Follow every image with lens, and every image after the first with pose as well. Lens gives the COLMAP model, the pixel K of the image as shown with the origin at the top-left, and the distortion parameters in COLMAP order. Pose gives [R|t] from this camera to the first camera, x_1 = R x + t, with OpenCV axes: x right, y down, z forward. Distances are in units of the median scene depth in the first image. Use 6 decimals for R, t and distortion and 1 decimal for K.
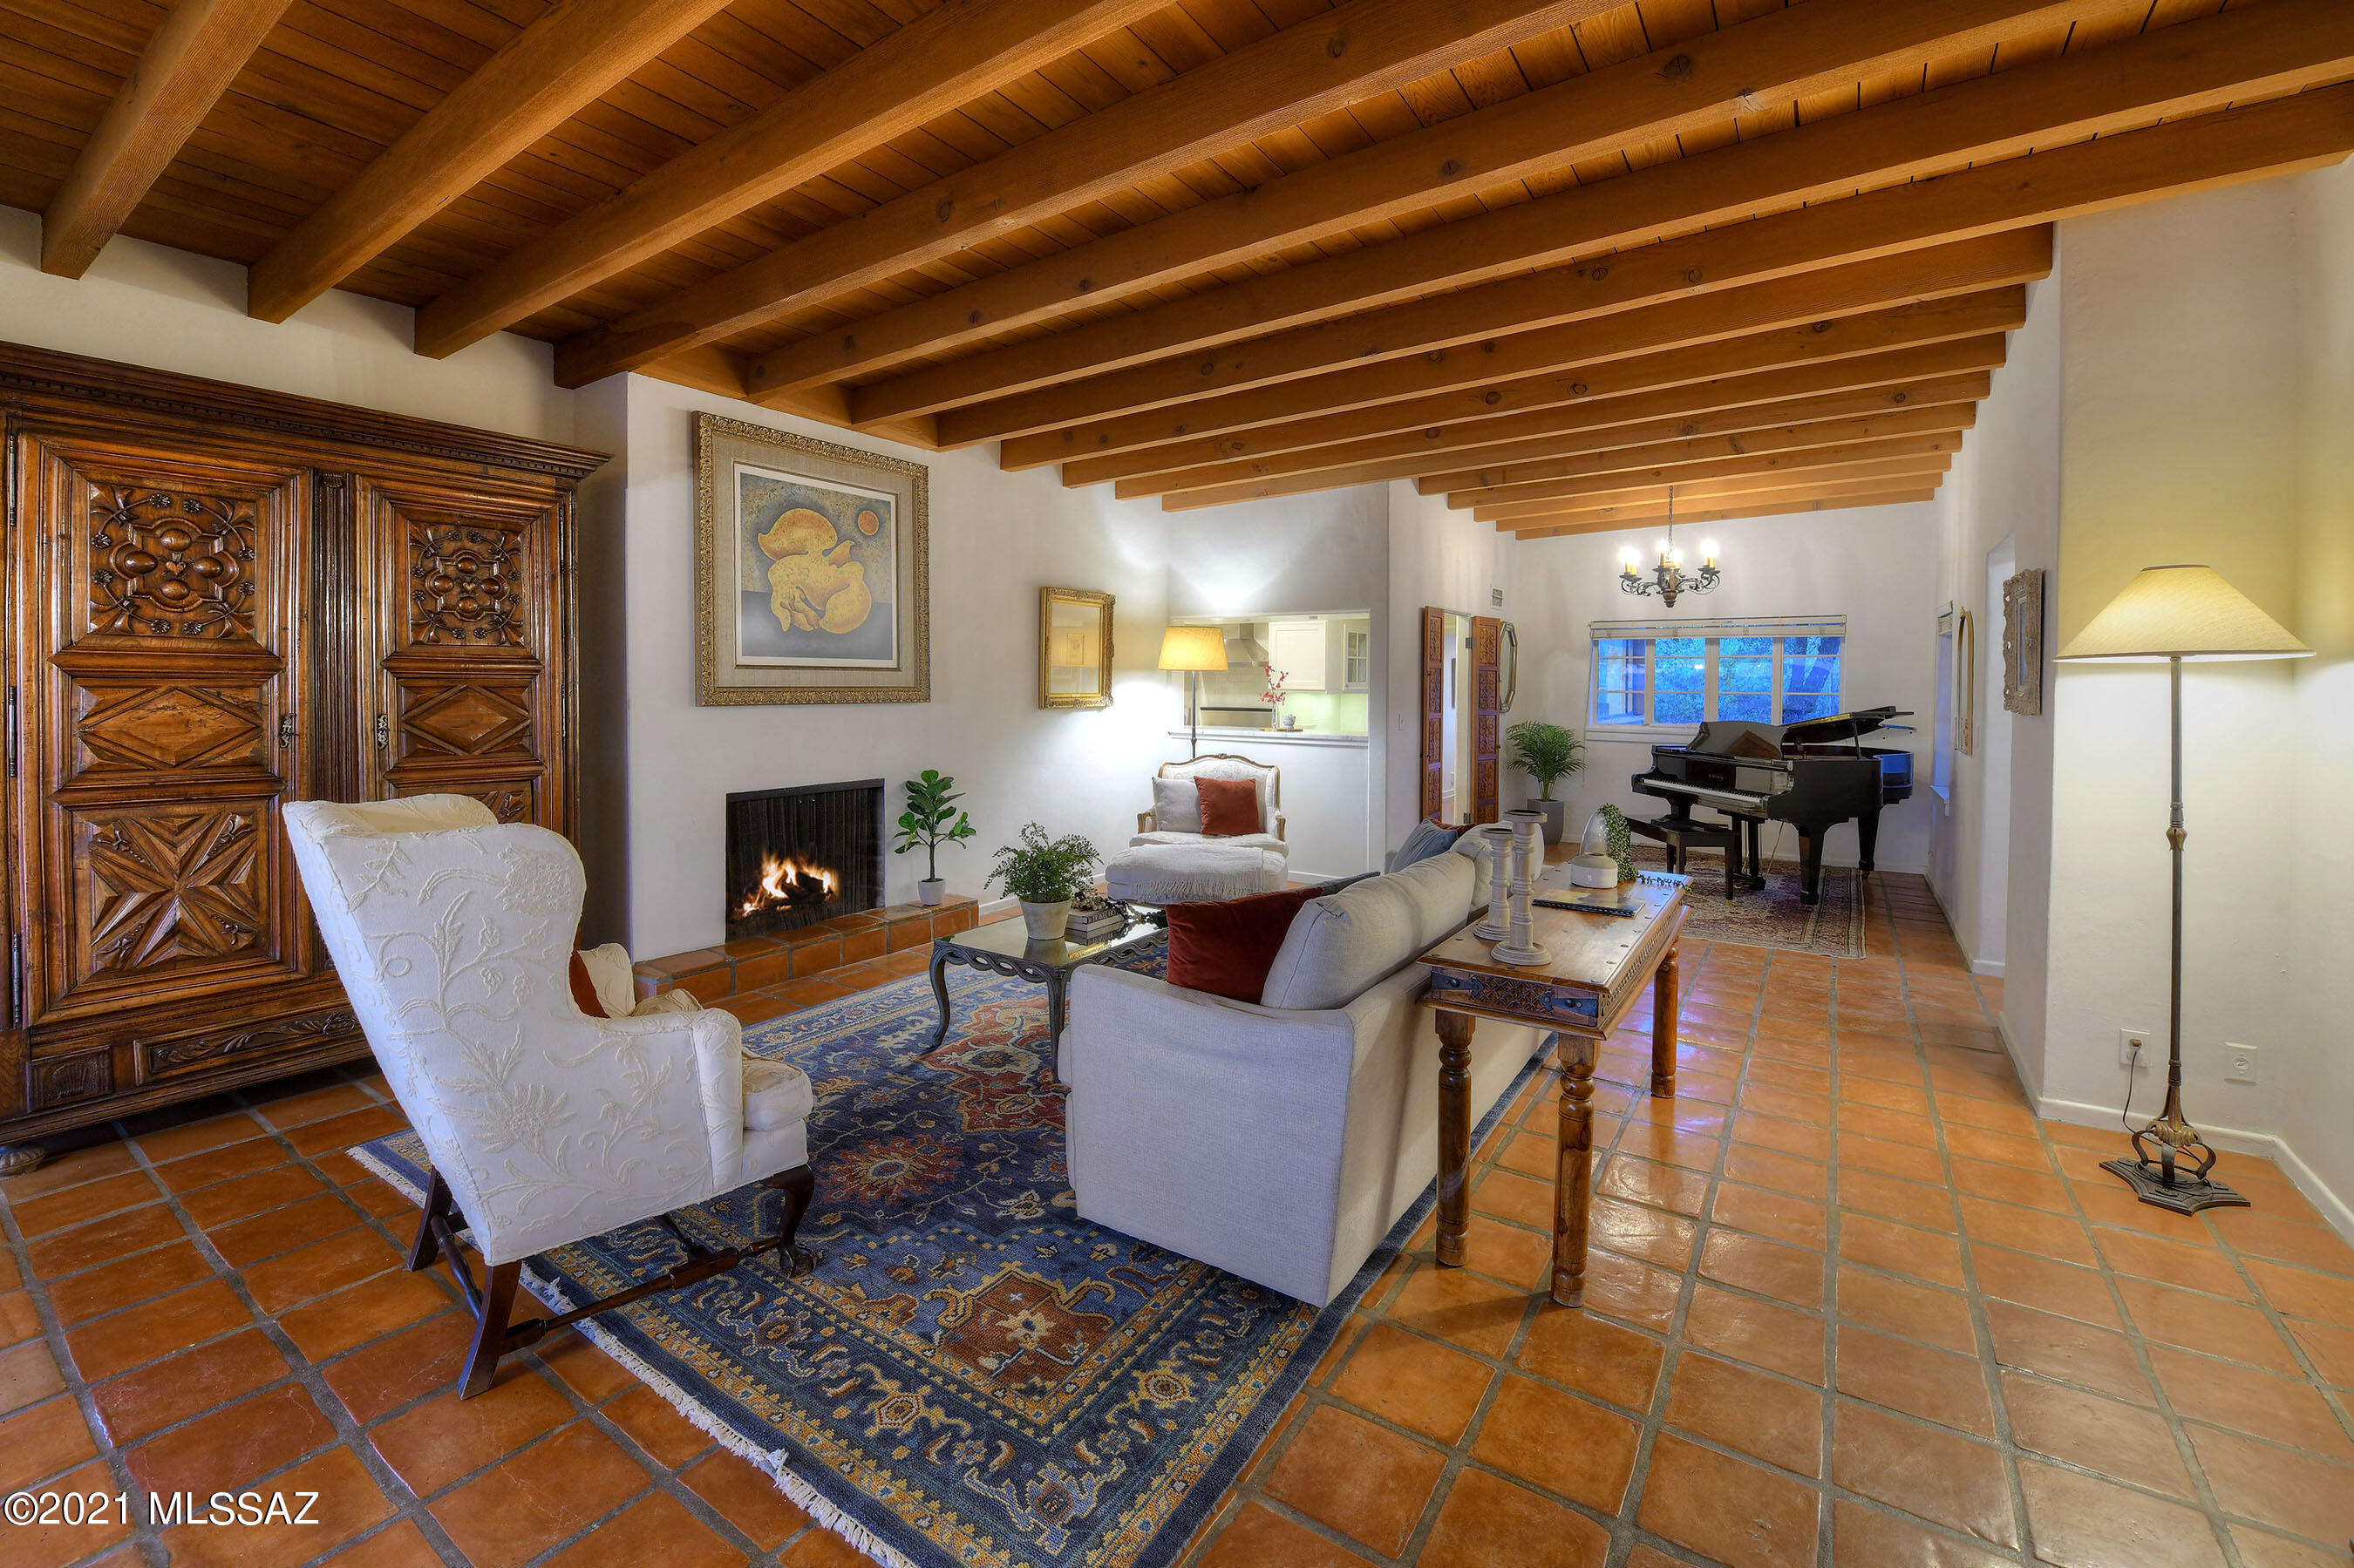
lens RADIAL K [[975.8, 0, 1181.8], [0, 975.8, 688.5], [0, 0, 1]] dist [-0.000198, 0.000037]
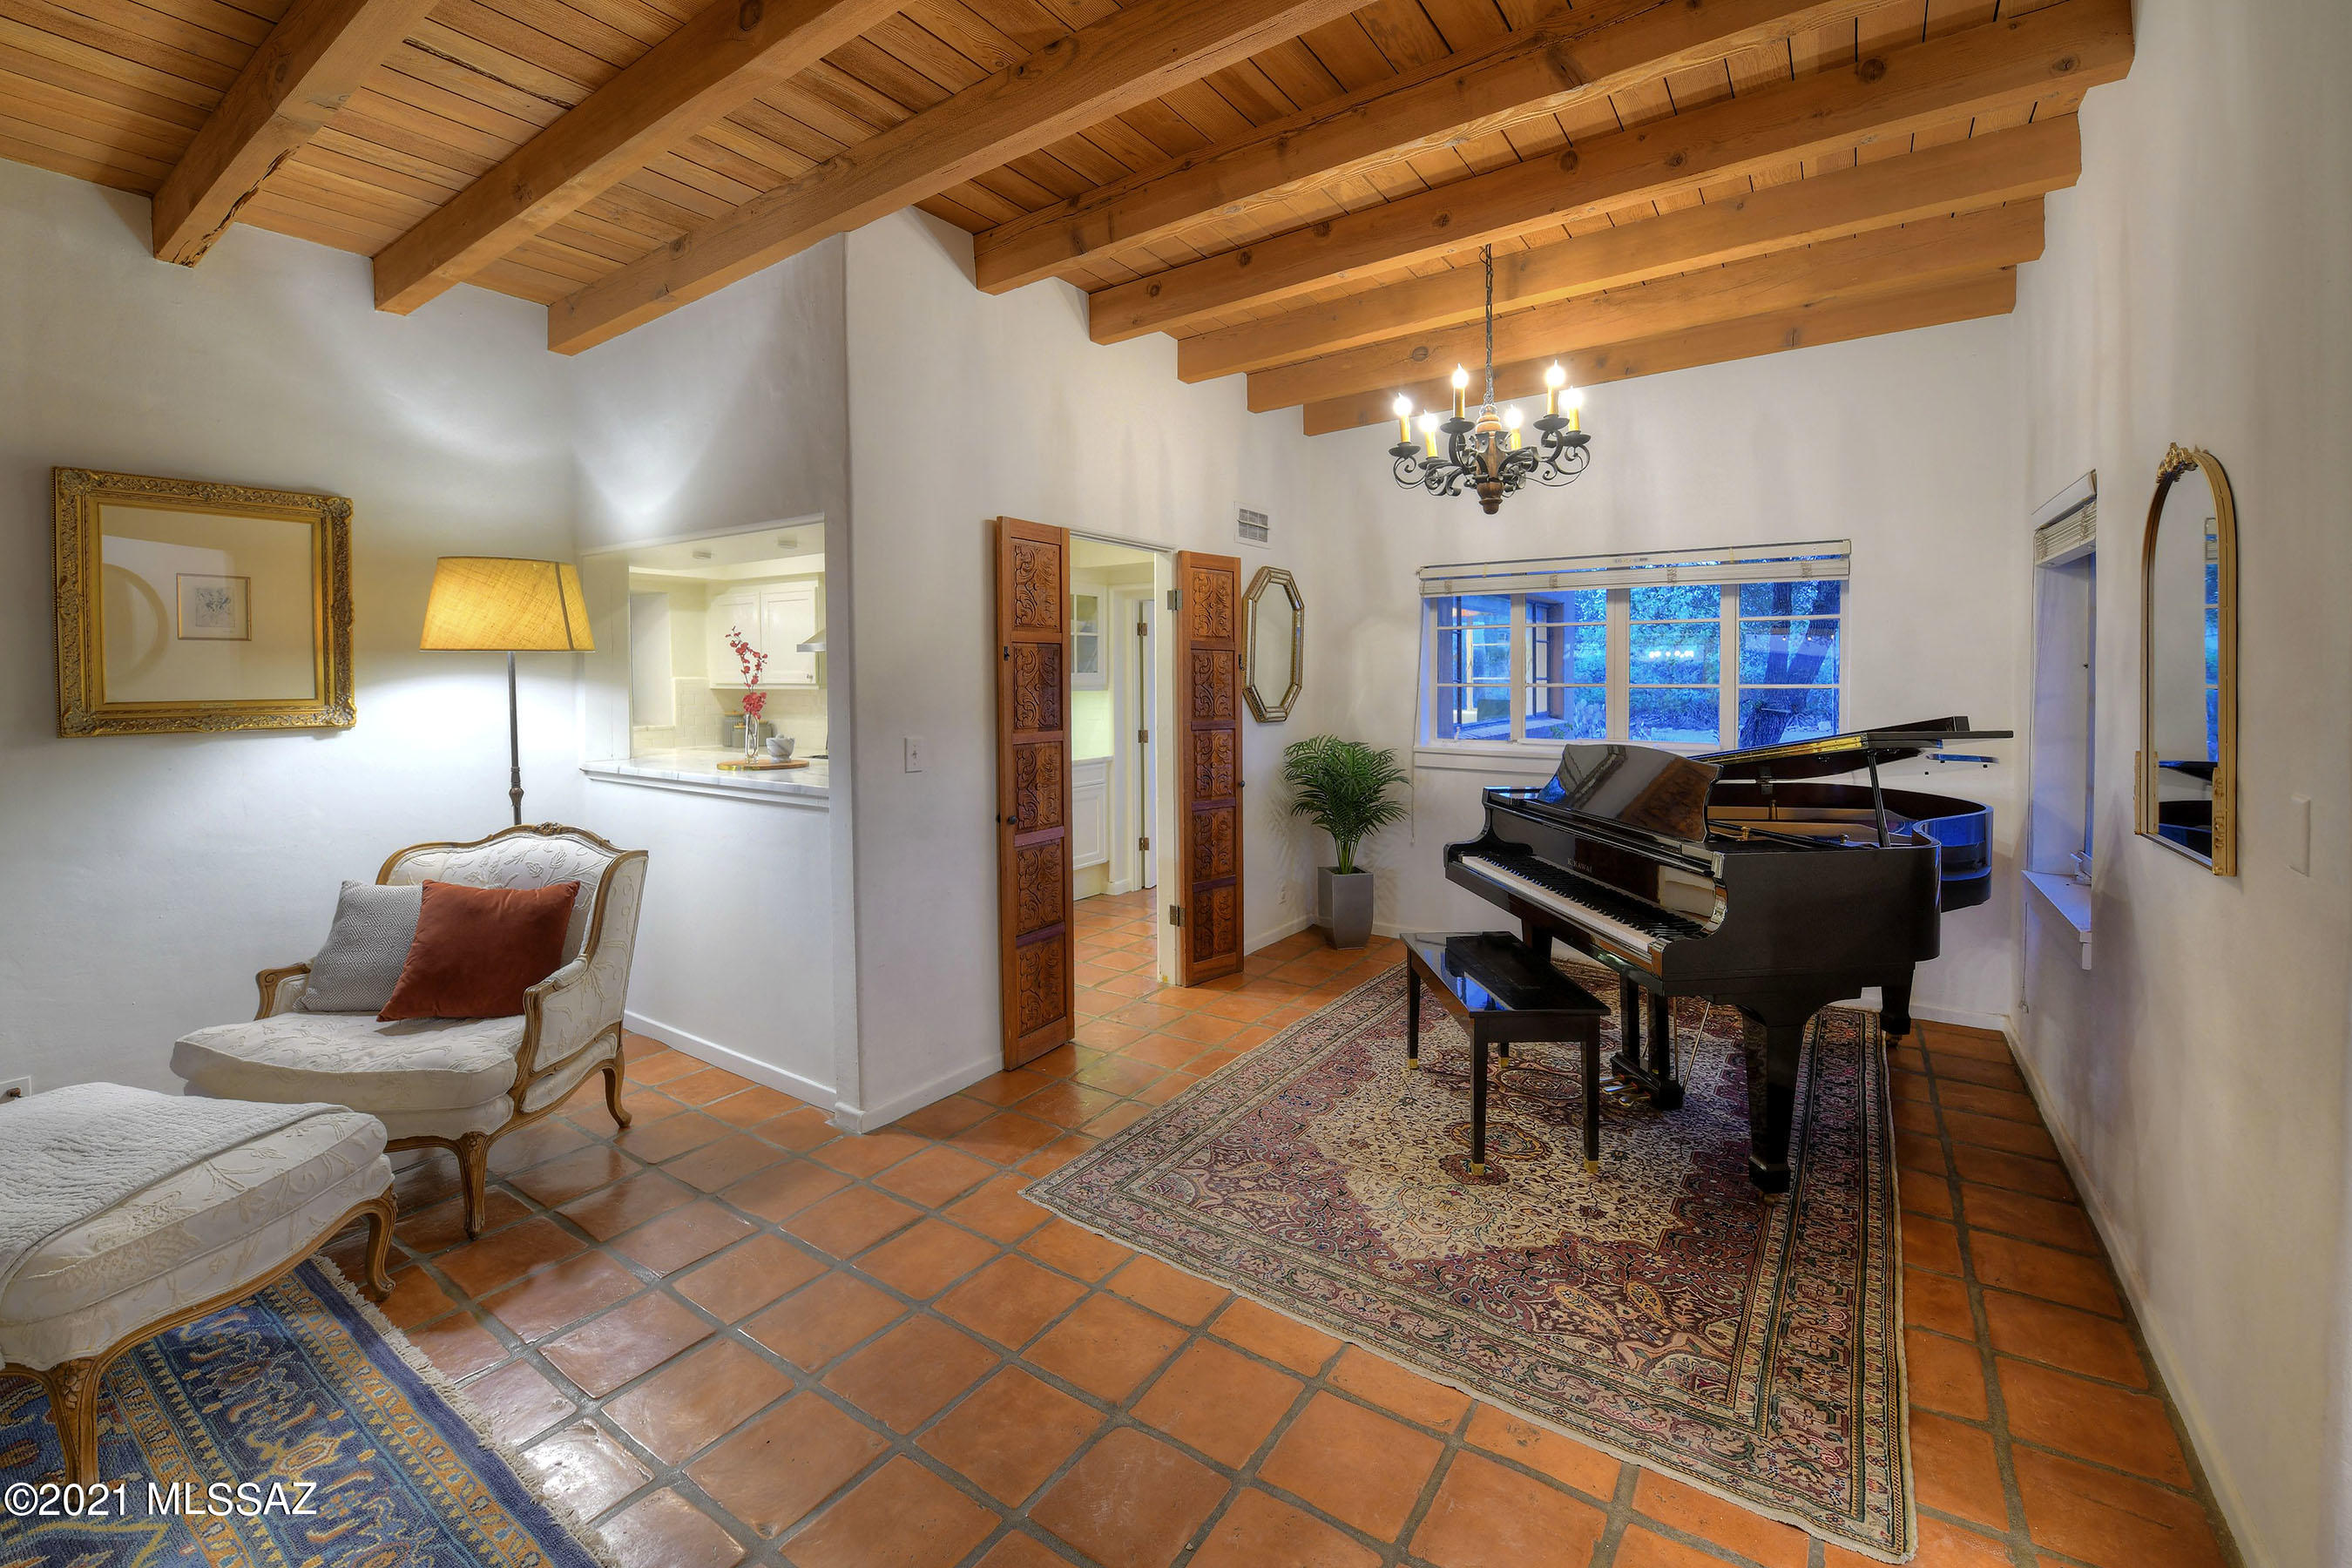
lens RADIAL K [[974.0, 0, 1172.1], [0, 974.0, 703.3], [0, 0, 1]] dist [-0.024588, -0.000222]
pose [[0.999873, -0.011220, -0.011289, 0.331128], [0.011419, 0.999777, 0.017740, 0.002302], [0.011087, -0.017866, 0.999779, 0.496027]]
